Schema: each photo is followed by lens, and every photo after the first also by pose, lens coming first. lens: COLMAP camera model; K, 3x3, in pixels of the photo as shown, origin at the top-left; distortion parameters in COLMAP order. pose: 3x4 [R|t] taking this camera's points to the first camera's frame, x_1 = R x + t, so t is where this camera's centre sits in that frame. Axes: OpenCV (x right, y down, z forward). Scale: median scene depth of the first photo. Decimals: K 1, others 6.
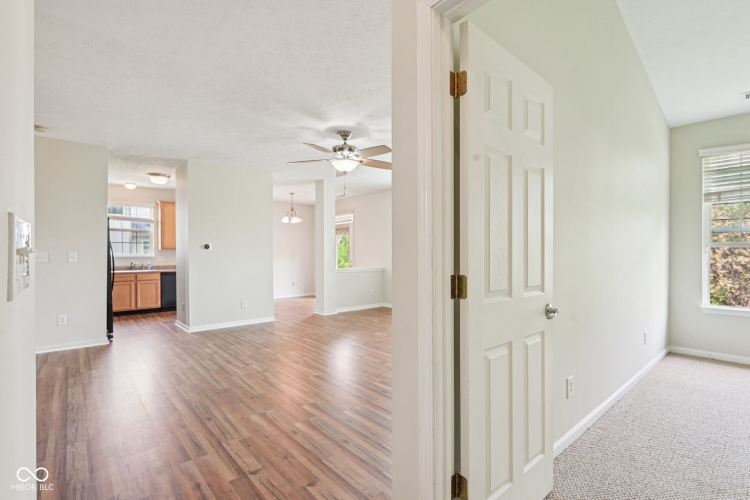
lens RADIAL K [[351.4, 0, 379.2], [0, 351.4, 259.3], [0, 0, 1]] dist [-0.002419, -0.003614]
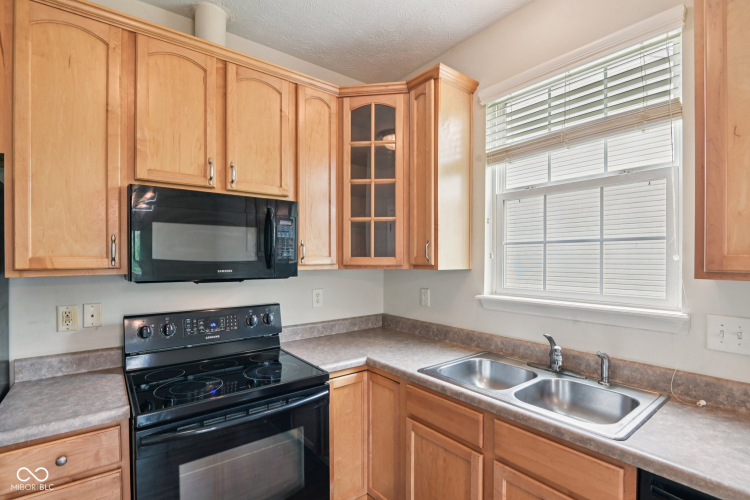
lens RADIAL K [[351.4, 0, 370.8], [0, 351.4, 261.4], [0, 0, 1]] dist [-0.002419, -0.003614]
pose [[-0.080061, 0.010236, -0.996737, -0.640101], [-0.010053, 0.999888, 0.011075, -0.047415], [0.996739, 0.010907, -0.079949, 1.192327]]
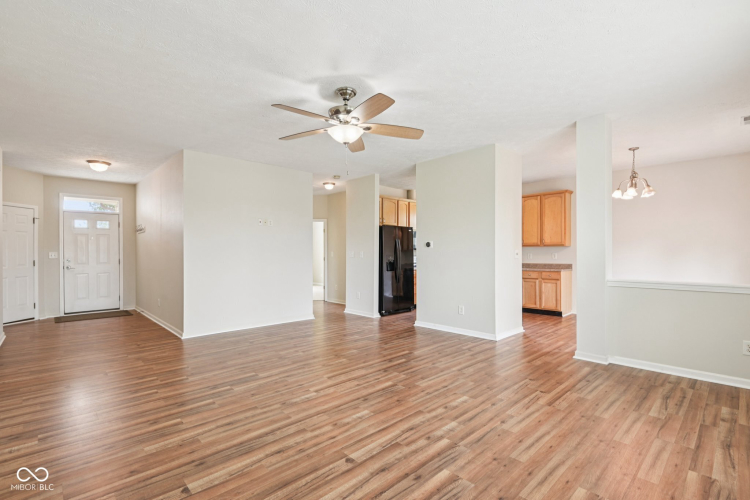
lens RADIAL K [[351.4, 0, 369.4], [0, 351.4, 255.1], [0, 0, 1]] dist [-0.002419, -0.003614]
pose [[0.010796, 0.007705, -0.999912, 0.510824], [-0.008862, 0.999932, 0.007609, -0.012159], [0.999902, 0.008780, 0.010863, 0.813123]]
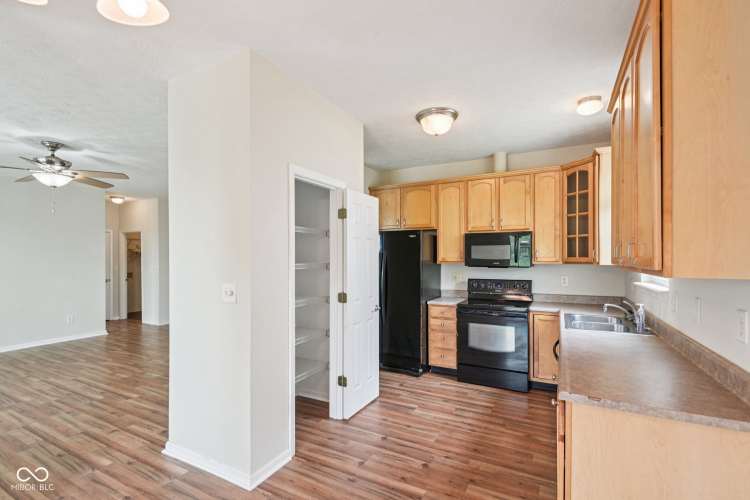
lens RADIAL K [[351.4, 0, 370.7], [0, 351.4, 257.8], [0, 0, 1]] dist [-0.002419, -0.003614]
pose [[-0.942011, 0.004585, -0.335549, -0.433379], [0.001001, 0.999941, 0.010853, -0.054325], [0.335579, 0.009888, -0.941960, 1.639192]]
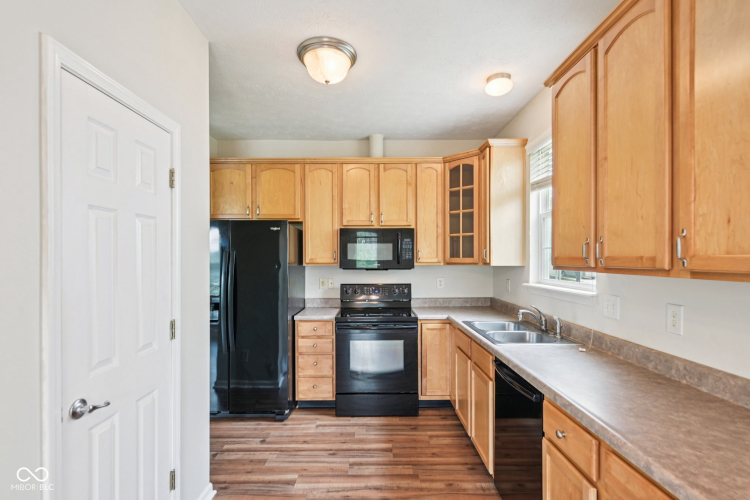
lens RADIAL K [[351.4, 0, 375.7], [0, 351.4, 259.0], [0, 0, 1]] dist [-0.002419, -0.003614]
pose [[-0.663621, 0.005192, -0.748051, -0.463648], [-0.003487, 0.999944, 0.010033, -0.051316], [0.748060, 0.009266, -0.663566, 1.449017]]
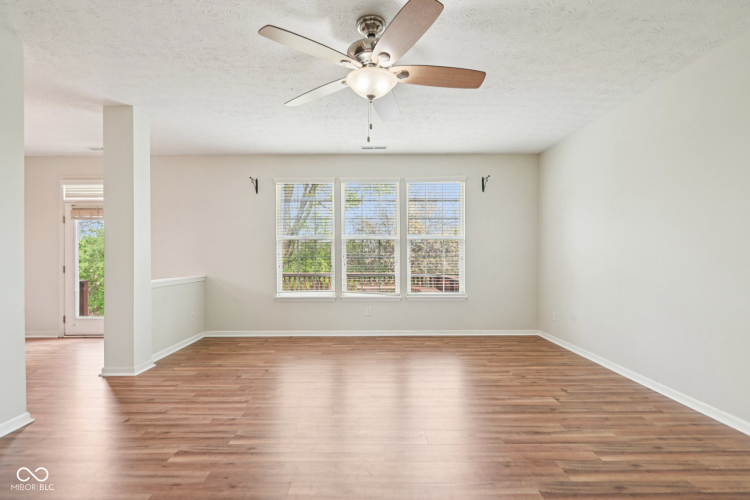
lens RADIAL K [[351.4, 0, 372.1], [0, 351.4, 257.9], [0, 0, 1]] dist [-0.002419, -0.003614]
pose [[0.664999, -0.002845, 0.746839, -0.379722], [0.009651, 0.999942, -0.004784, -0.004209], [-0.746782, 0.010389, 0.664988, 0.507095]]
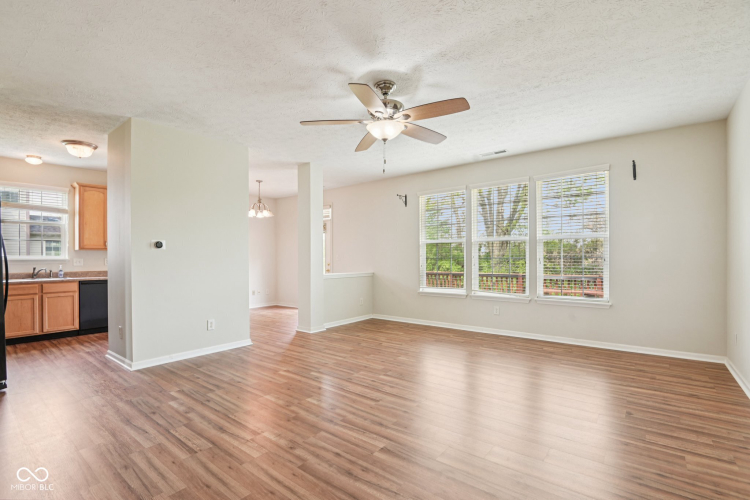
lens RADIAL K [[351.4, 0, 372.5], [0, 351.4, 258.8], [0, 0, 1]] dist [-0.002419, -0.003614]
pose [[0.986159, -0.000985, 0.165802, -0.186680], [0.002575, 0.999953, -0.009373, -0.000862], [-0.165785, 0.009670, 0.986114, 0.238345]]
